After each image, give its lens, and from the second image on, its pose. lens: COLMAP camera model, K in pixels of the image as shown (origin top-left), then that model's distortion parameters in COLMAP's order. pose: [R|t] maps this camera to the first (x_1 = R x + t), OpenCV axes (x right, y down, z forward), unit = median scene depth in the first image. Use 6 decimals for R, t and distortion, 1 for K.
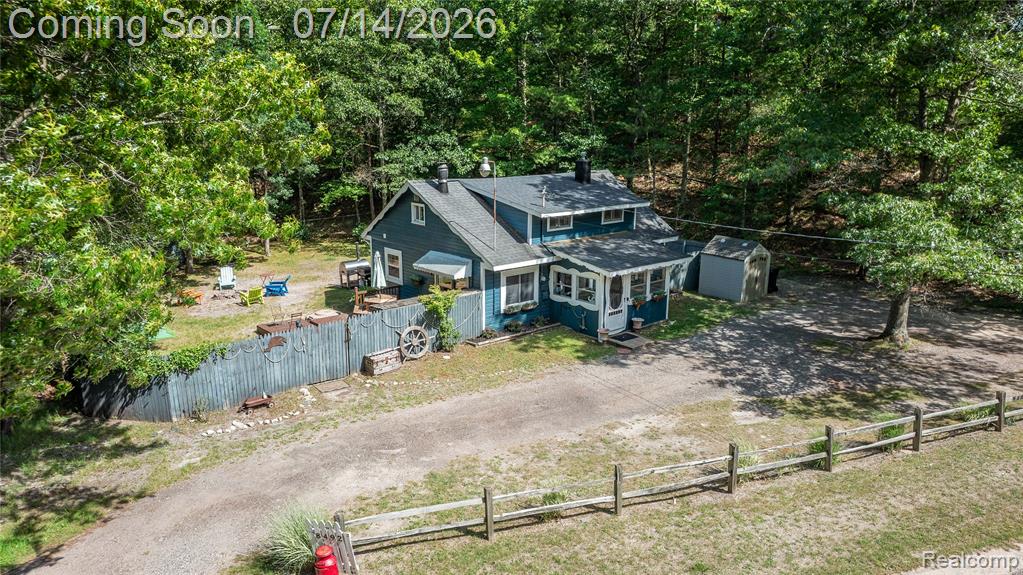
lens RADIAL K [[646.8, 0, 511.5], [0, 646.8, 287.5], [0, 0, 1]] dist [-0.077375, 0.069075]
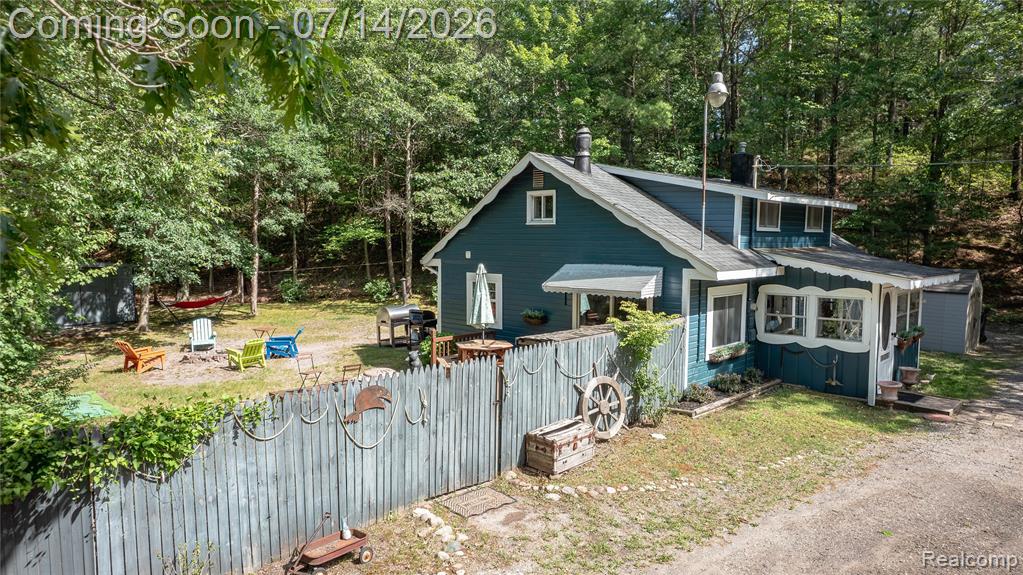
lens RADIAL K [[646.8, 0, 511.5], [0, 646.8, 287.5], [0, 0, 1]] dist [-0.077375, 0.069075]
pose [[0.997473, -0.007974, 0.070596, -0.234354], [0.018776, 0.987939, -0.153701, 0.060978], [-0.068519, 0.154638, 0.985592, 0.432804]]
